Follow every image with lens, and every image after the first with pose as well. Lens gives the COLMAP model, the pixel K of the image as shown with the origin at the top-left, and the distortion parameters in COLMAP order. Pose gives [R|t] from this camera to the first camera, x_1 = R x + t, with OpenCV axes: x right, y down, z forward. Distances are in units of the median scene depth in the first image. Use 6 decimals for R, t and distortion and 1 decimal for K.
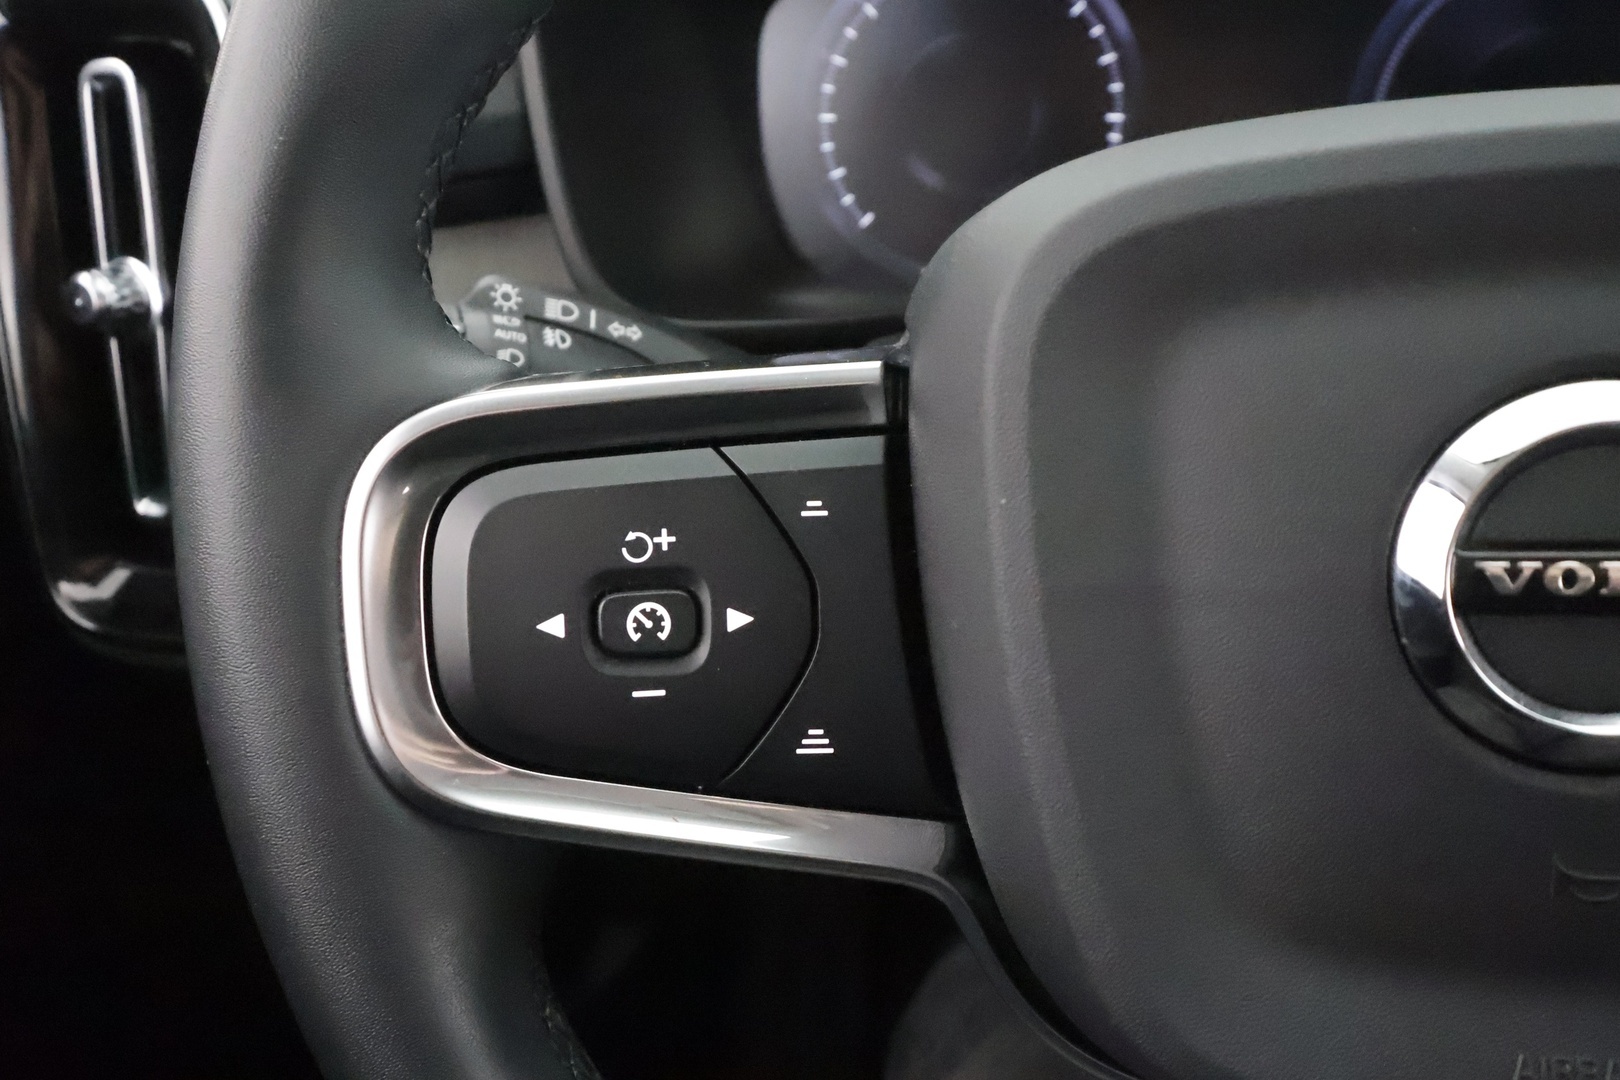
lens RADIAL K [[1280.3, 0, 802.6], [0, 1280.3, 542.3], [0, 0, 1]] dist [0.000385, 0.001189]
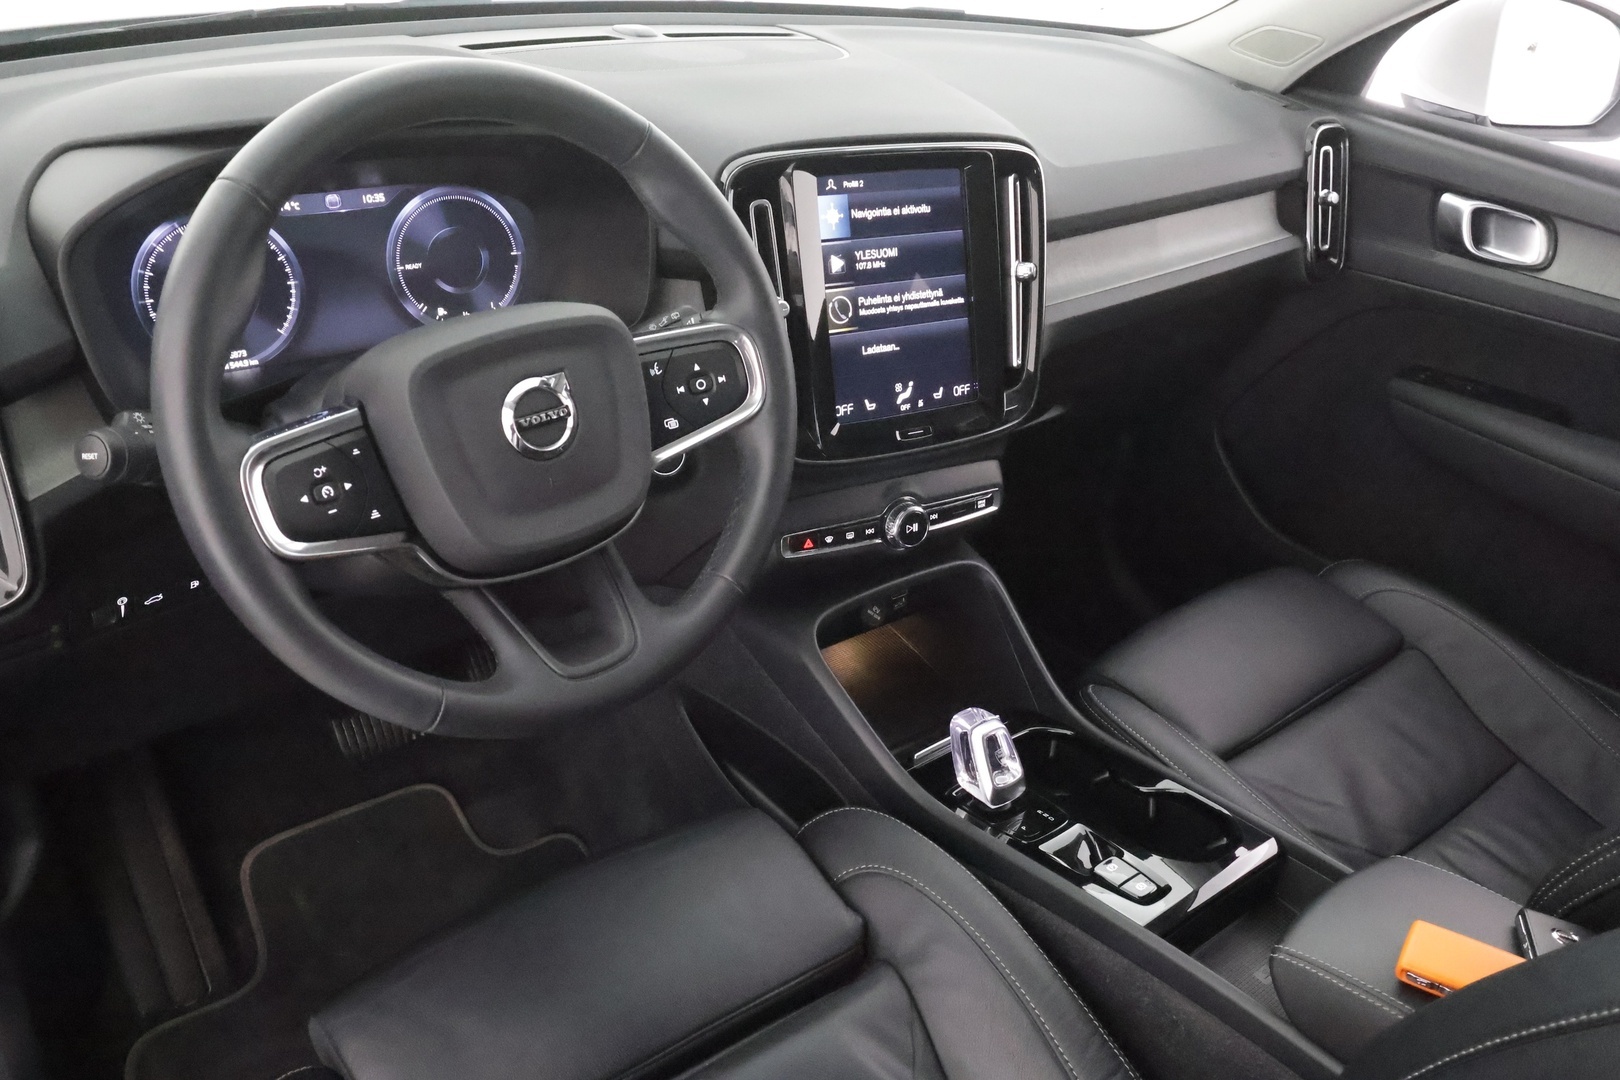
lens RADIAL K [[1280.3, 0, 818.8], [0, 1280.3, 545.4], [0, 0, 1]] dist [0.000385, 0.001189]
pose [[0.665143, -0.287979, 0.688950, -1.641283], [0.264194, 0.953721, 0.143588, 0.050651], [-0.698417, 0.086510, 0.710443, -2.389510]]
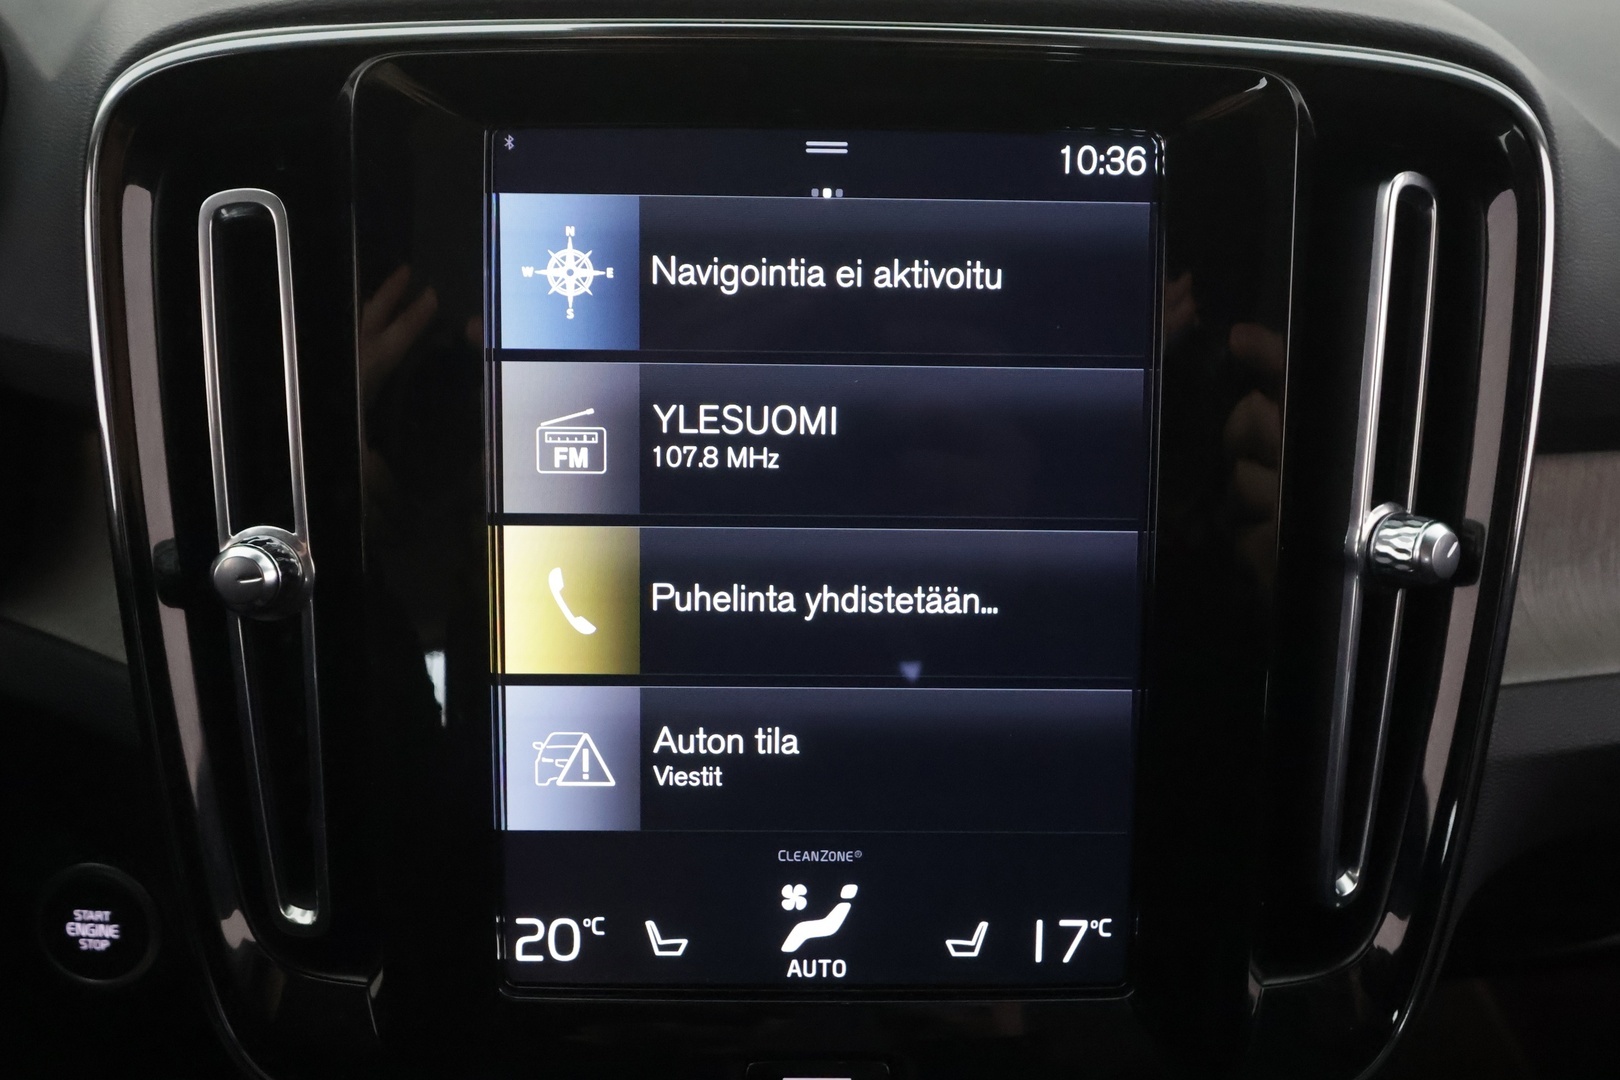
lens RADIAL K [[1280.3, 0, 812.7], [0, 1280.3, 547.7], [0, 0, 1]] dist [0.000385, 0.001189]
pose [[0.956770, -0.082918, 0.278777, 2.103675], [0.103477, 0.992831, -0.059832, -0.034588], [-0.271817, 0.086093, 0.958490, -0.342480]]
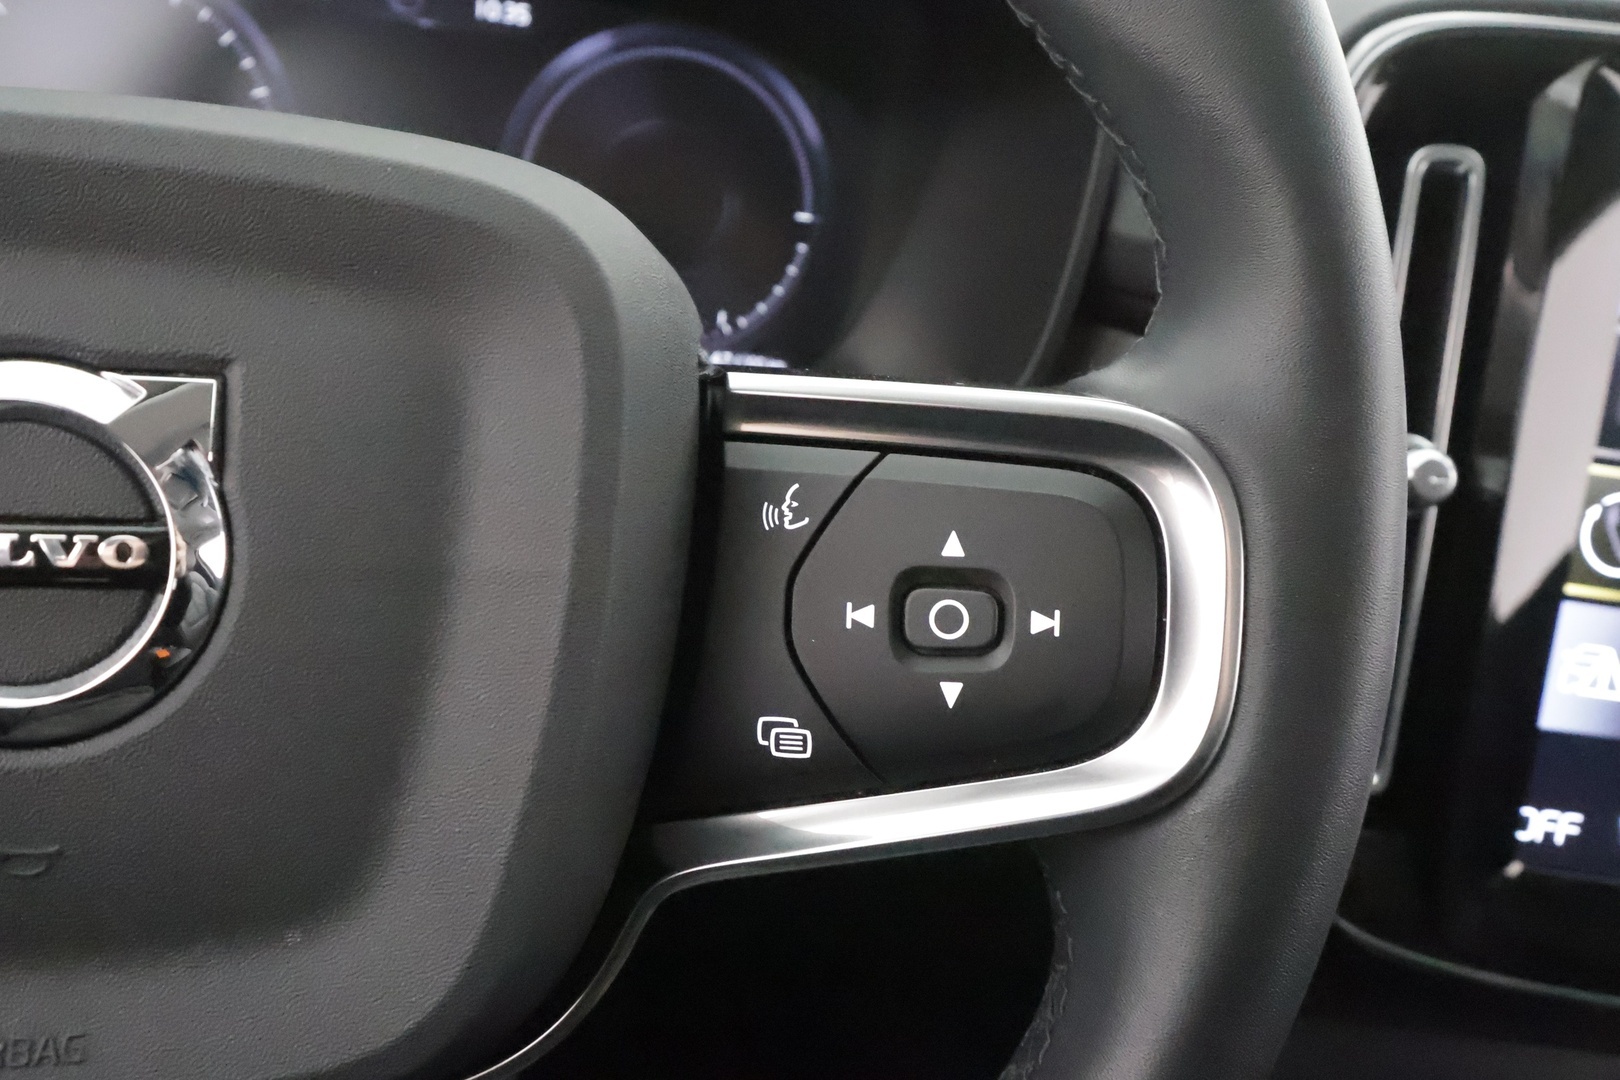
lens RADIAL K [[1280.3, 0, 813.9], [0, 1280.3, 555.4], [0, 0, 1]] dist [0.000385, 0.001189]
pose [[0.947356, 0.039340, 0.317756, 0.691897], [-0.022533, 0.998154, -0.056398, 0.056805], [-0.319388, 0.046269, 0.946494, -0.130114]]
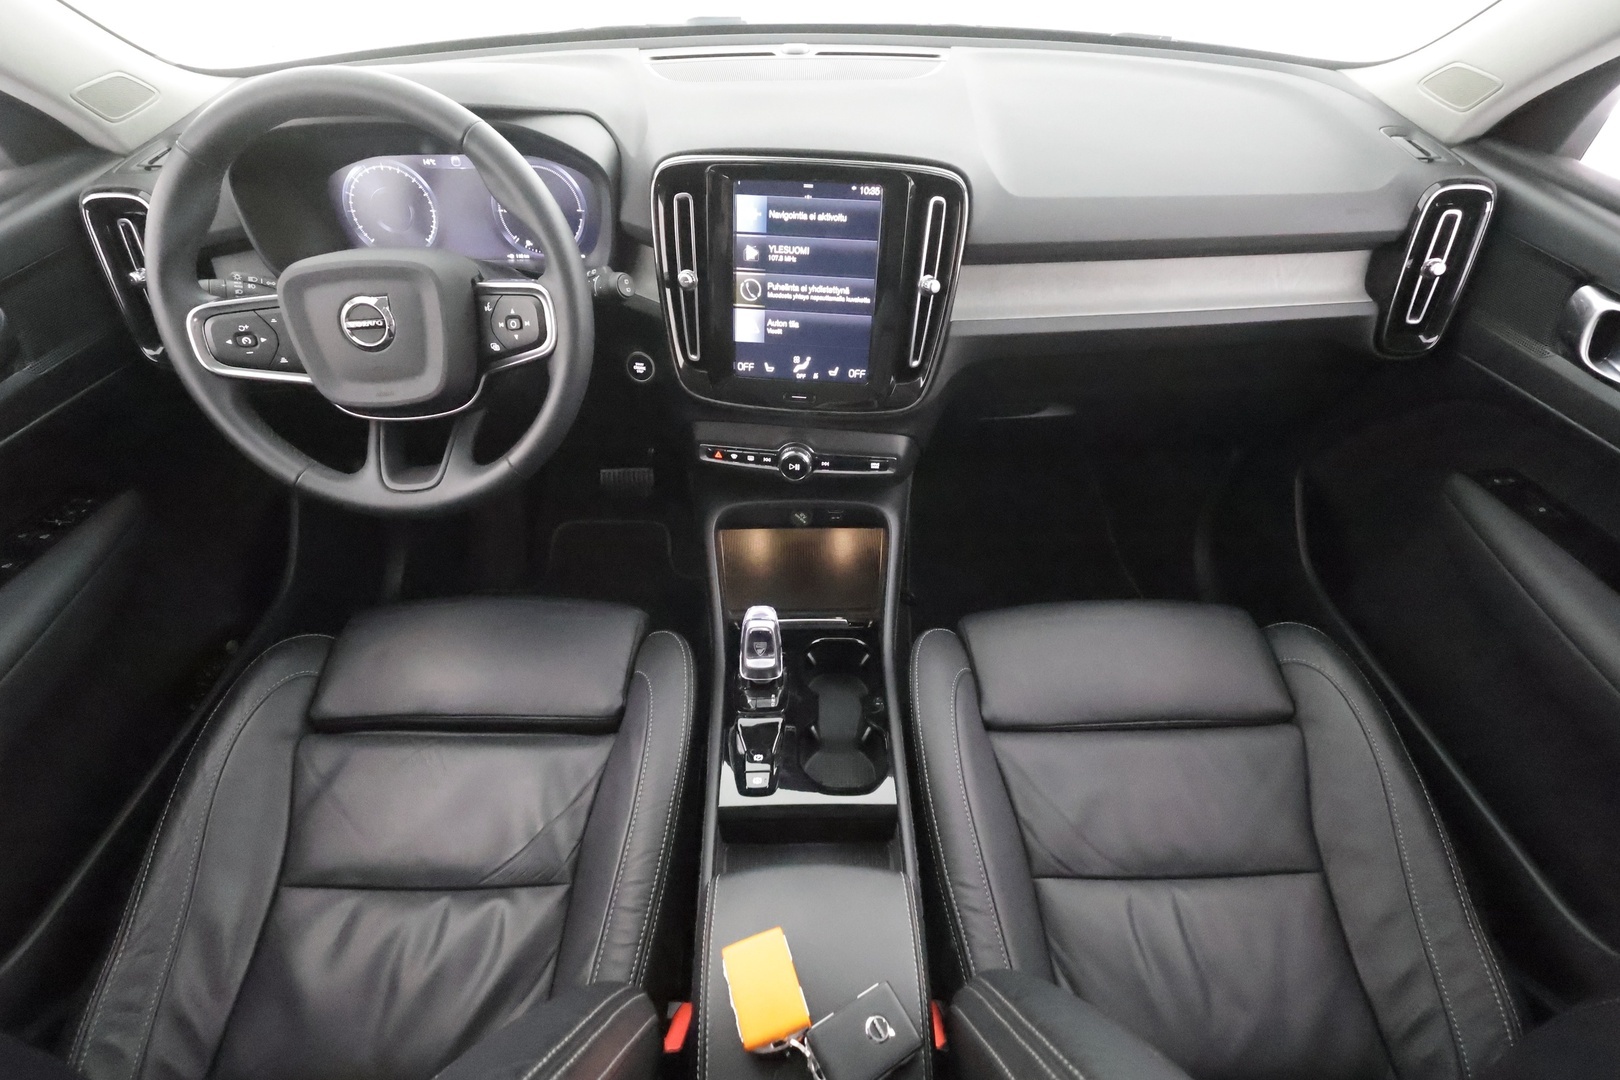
lens RADIAL K [[754.1, 0, 814.7], [0, 754.1, 544.4], [0, 0, 1]] dist [-0.001063, -0.001389]
pose [[0.984333, -0.090298, 0.151441, 1.852136], [0.051166, 0.968235, 0.244752, 0.252293], [-0.168731, -0.233169, 0.957686, -3.031528]]
